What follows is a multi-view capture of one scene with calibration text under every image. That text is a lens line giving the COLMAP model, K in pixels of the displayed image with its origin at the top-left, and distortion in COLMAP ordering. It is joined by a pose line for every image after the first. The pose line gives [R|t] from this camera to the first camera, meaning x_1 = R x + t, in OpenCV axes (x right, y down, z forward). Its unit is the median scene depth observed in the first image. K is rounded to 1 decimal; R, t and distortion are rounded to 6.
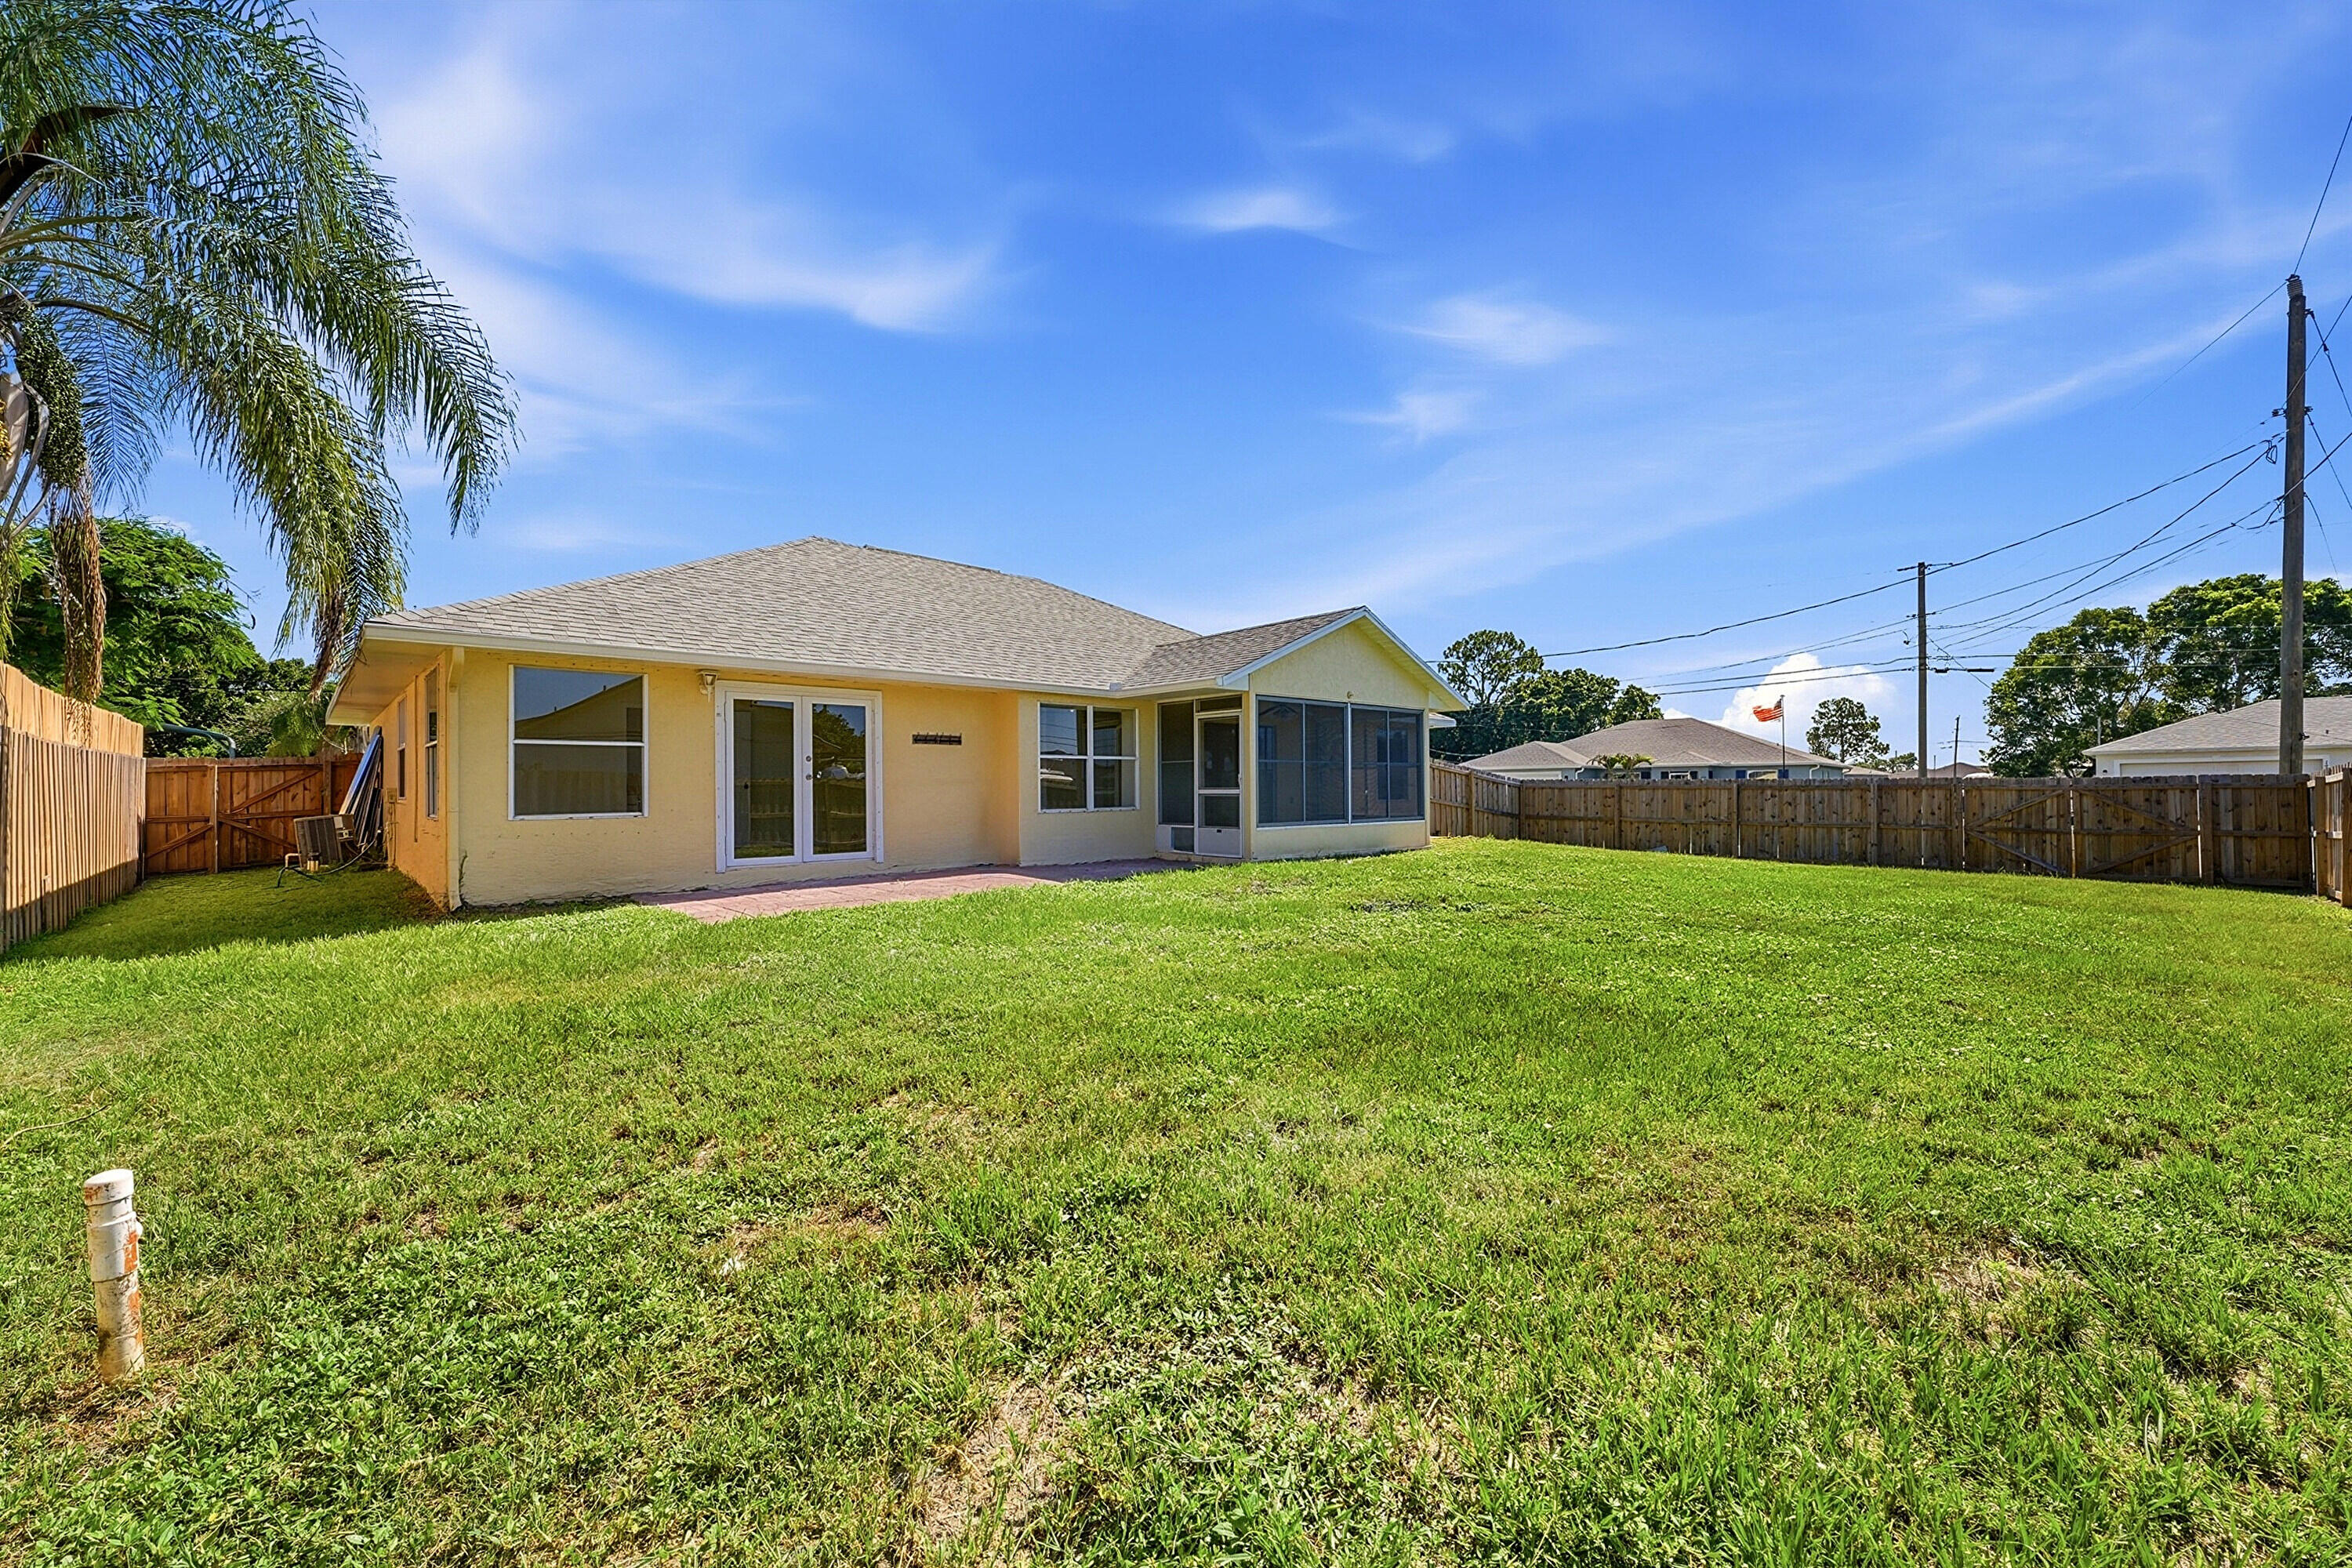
lens RADIAL K [[904.3, 0, 1170.0], [0, 904.3, 785.8], [0, 0, 1]] dist [0.000916, 0.000101]
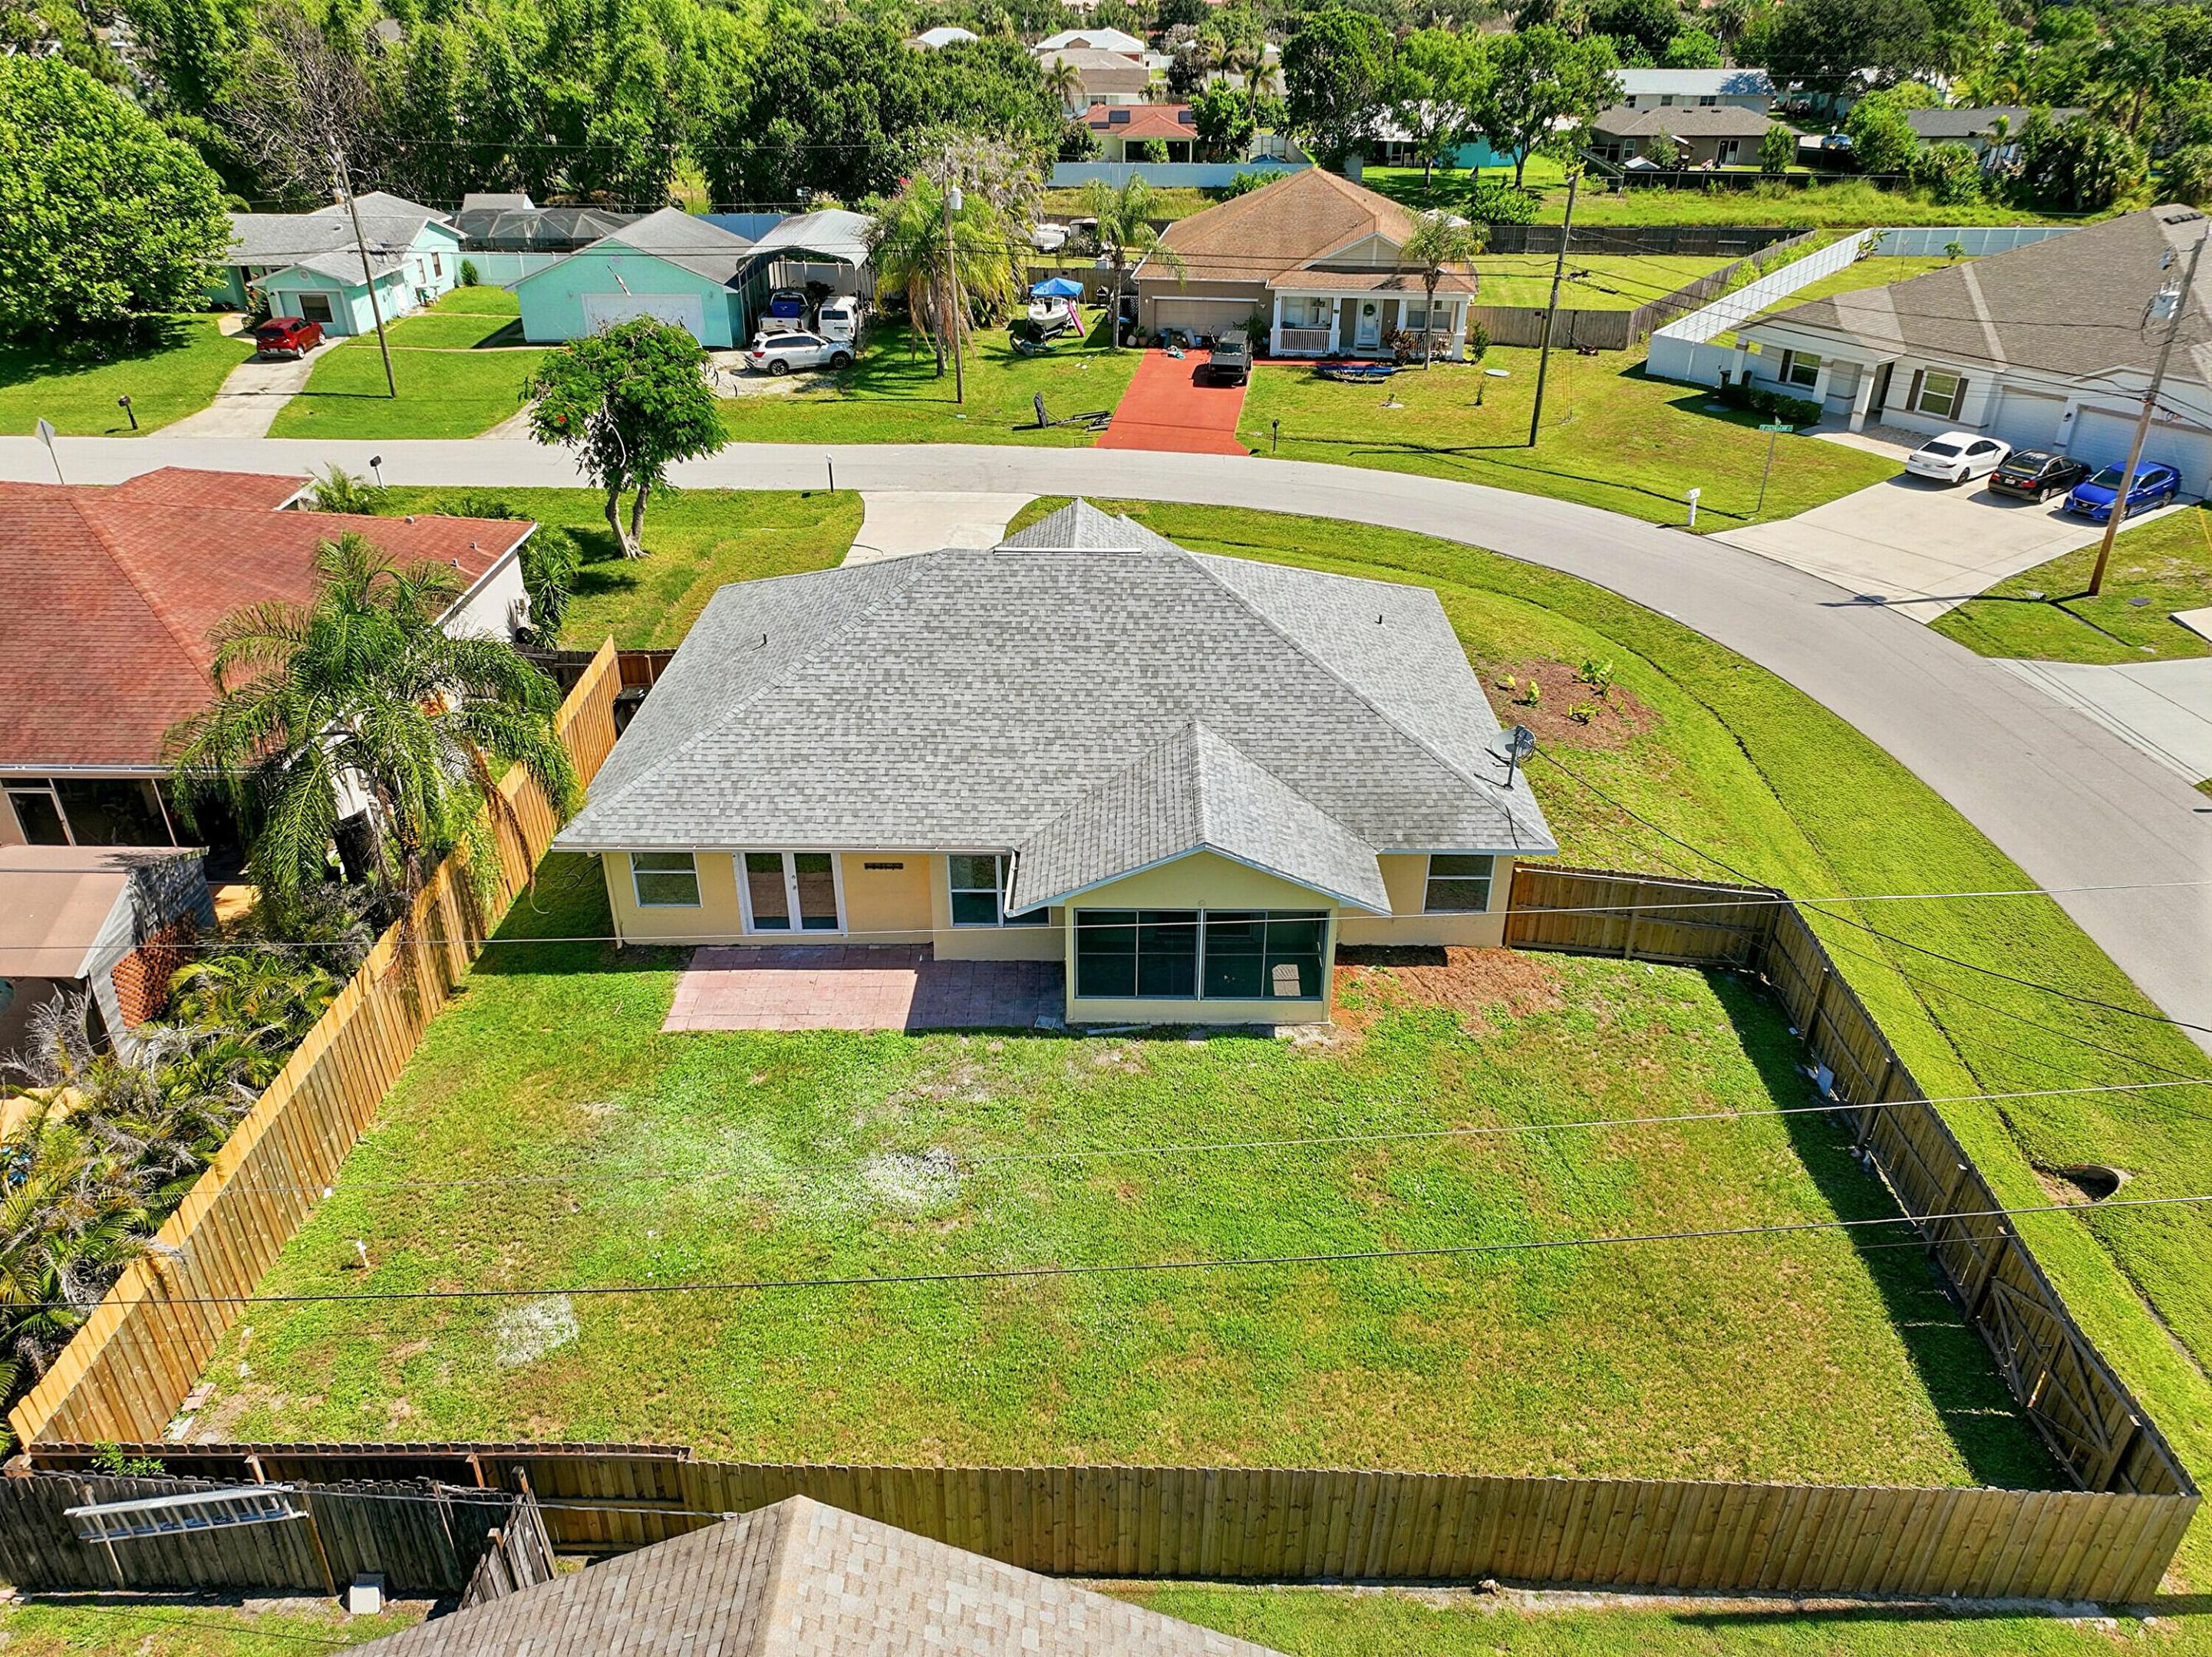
lens RADIAL K [[1556.4, 0, 1105.2], [0, 1556.4, 824.2], [0, 0, 1]] dist [0.001440, 0.013146]
pose [[0.727727, 0.342342, -0.594320, 1.229040], [0.007702, 0.862390, 0.506186, -1.162075], [0.685824, -0.372943, 0.624947, -0.215018]]
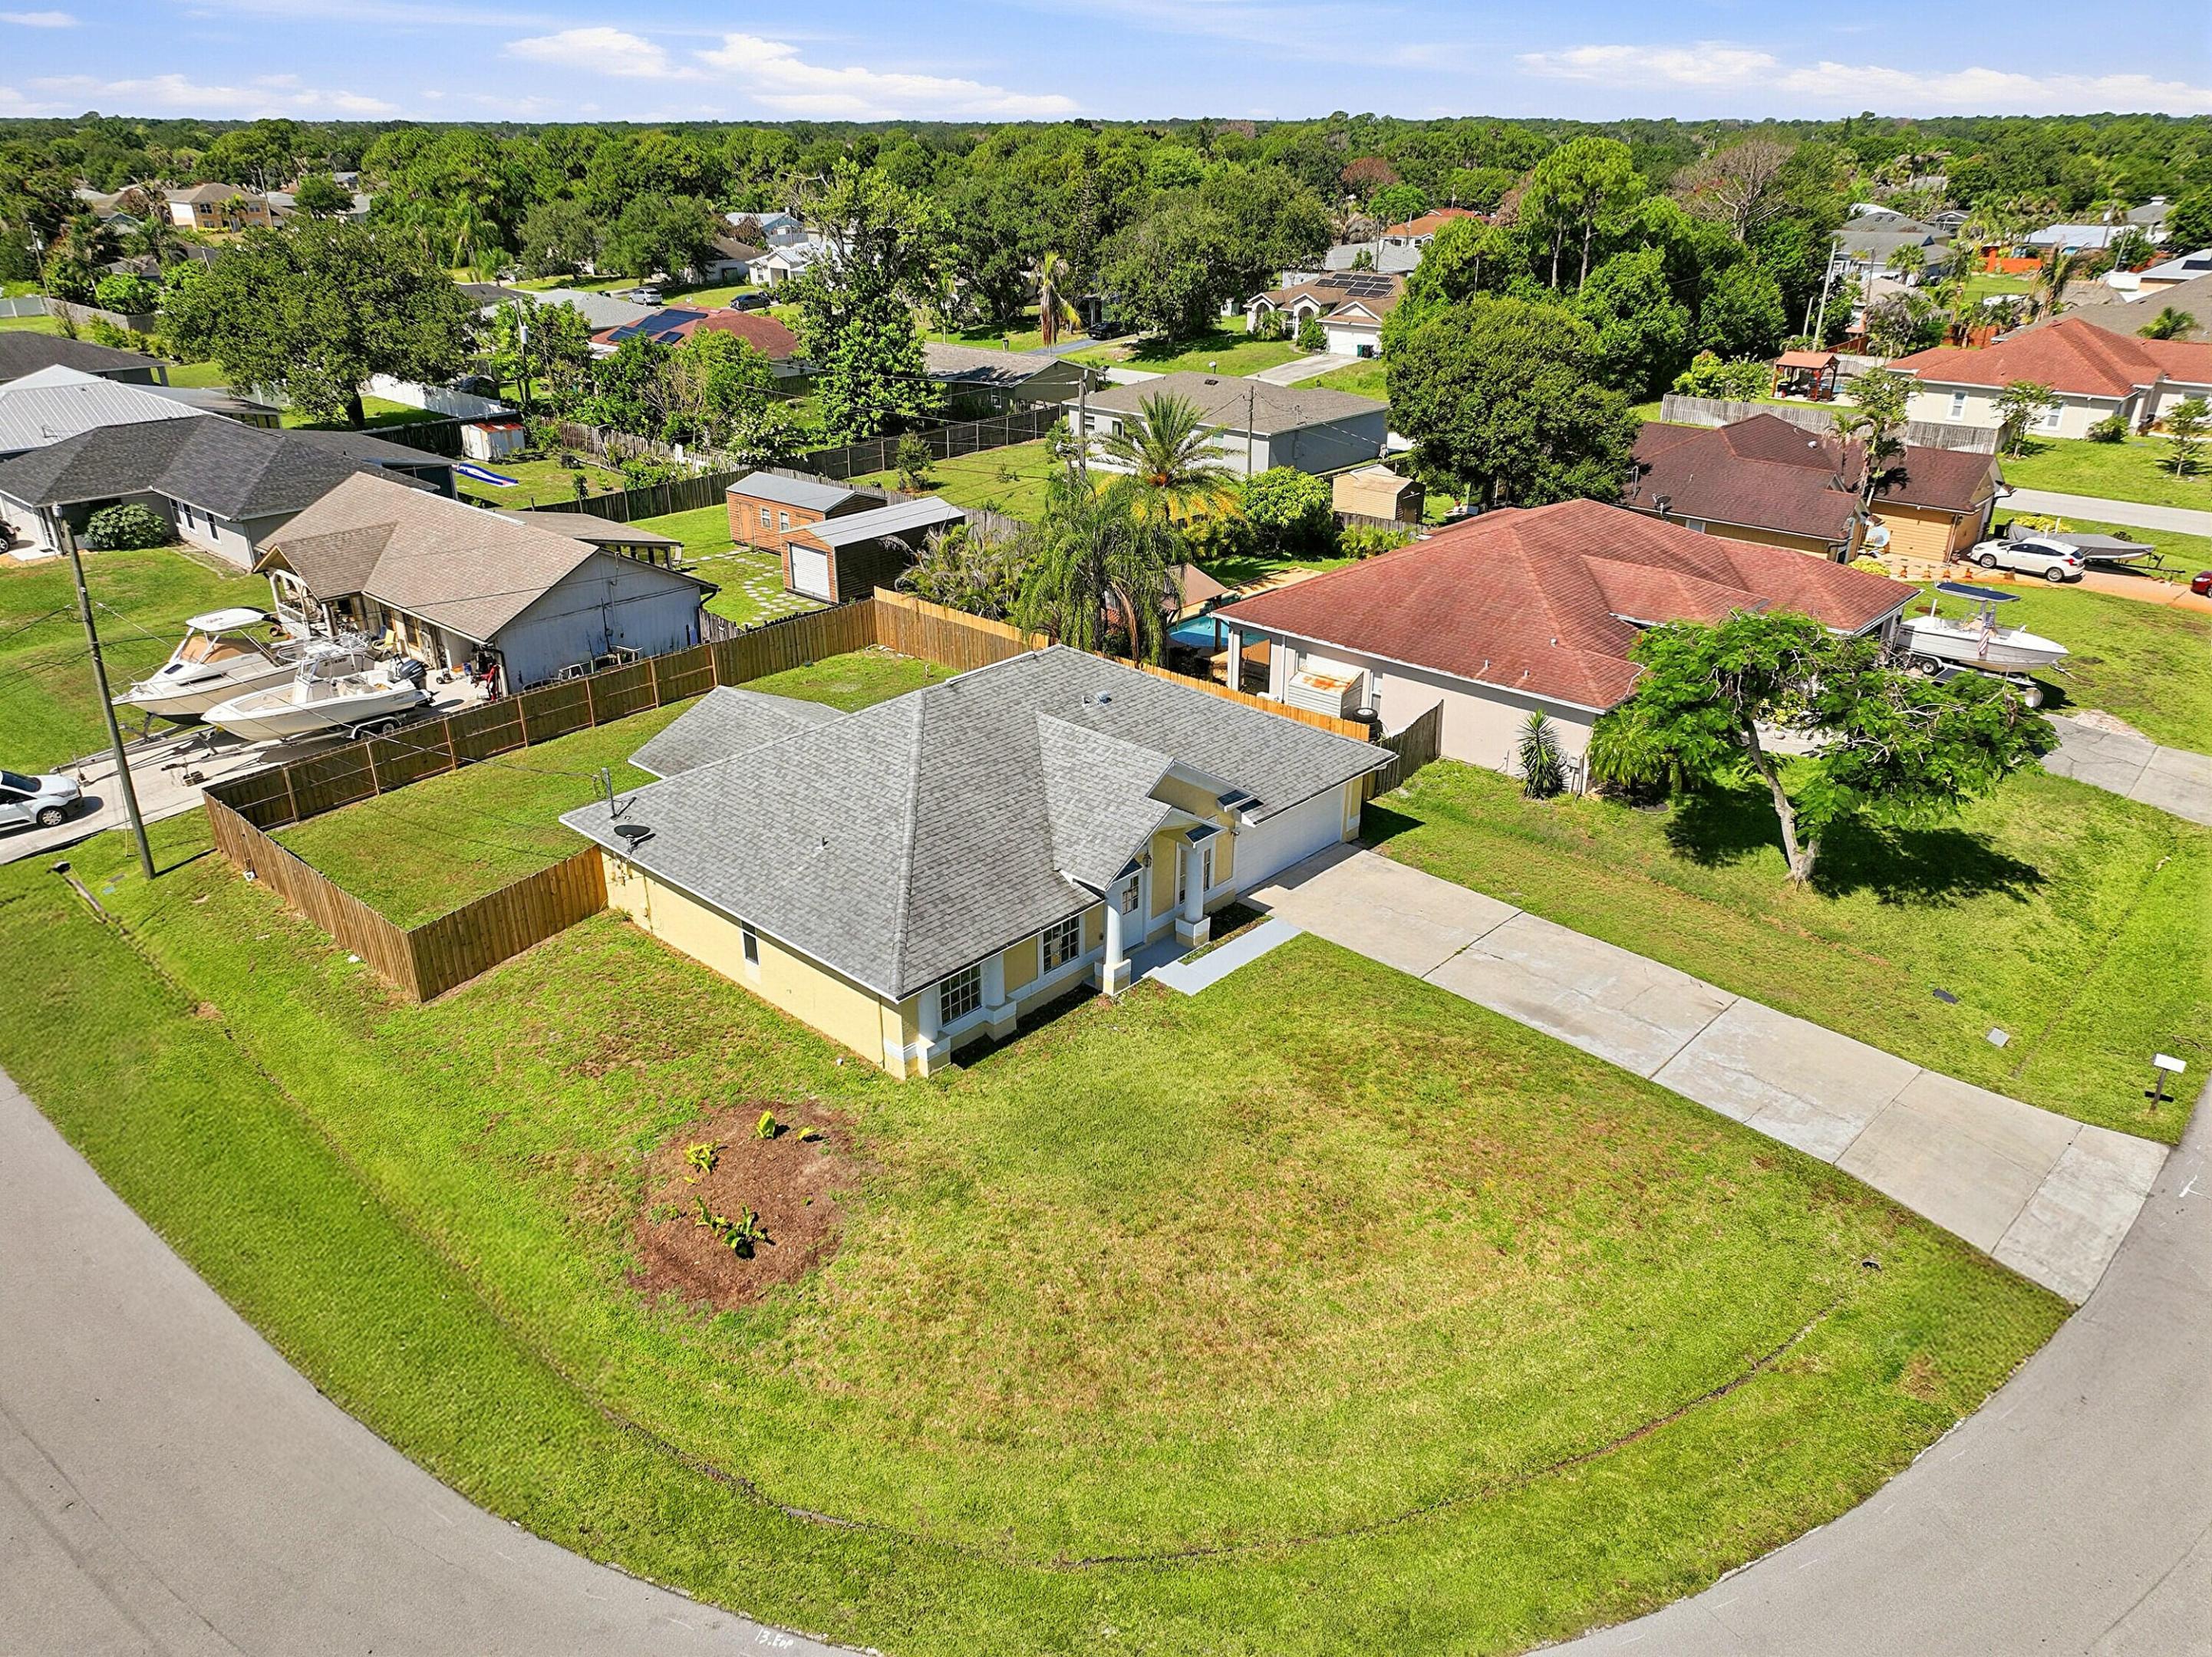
lens RADIAL K [[1556.4, 0, 1105.2], [0, 1556.4, 824.2], [0, 0, 1]] dist [0.001440, 0.013146]
pose [[-0.996946, 0.041998, -0.065841, -0.355158], [0.013070, 0.920919, 0.389535, -1.193289], [0.076994, 0.387485, -0.918655, 4.184010]]
